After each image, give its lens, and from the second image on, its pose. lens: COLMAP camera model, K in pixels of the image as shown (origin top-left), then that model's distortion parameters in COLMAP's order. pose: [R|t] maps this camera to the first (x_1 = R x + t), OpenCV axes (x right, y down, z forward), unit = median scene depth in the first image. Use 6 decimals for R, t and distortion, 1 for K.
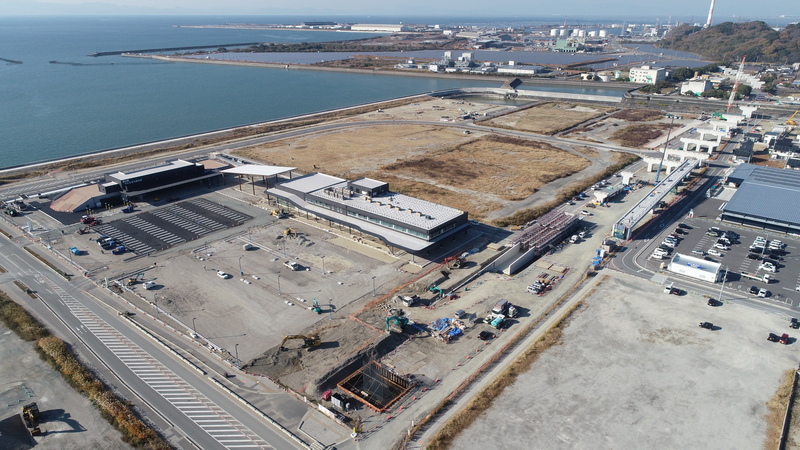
lens RADIAL K [[540.7, 0, 400.0], [0, 540.7, 225.0], [0, 0, 1]] dist [0.016029, -0.002667]
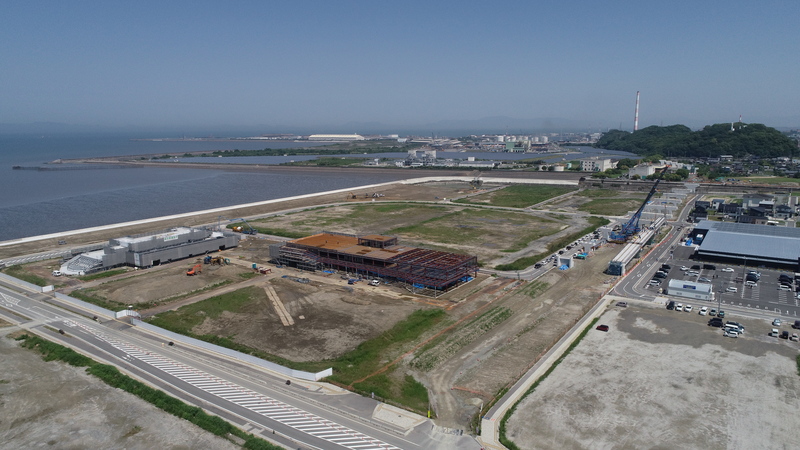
lens RADIAL K [[540.7, 0, 400.0], [0, 540.7, 225.0], [0, 0, 1]] dist [0.016029, -0.002667]
pose [[0.995824, -0.027192, 0.087153, -0.085369], [0.043657, 0.980227, -0.192999, 0.085475], [-0.080182, 0.195997, 0.977321, -0.036258]]
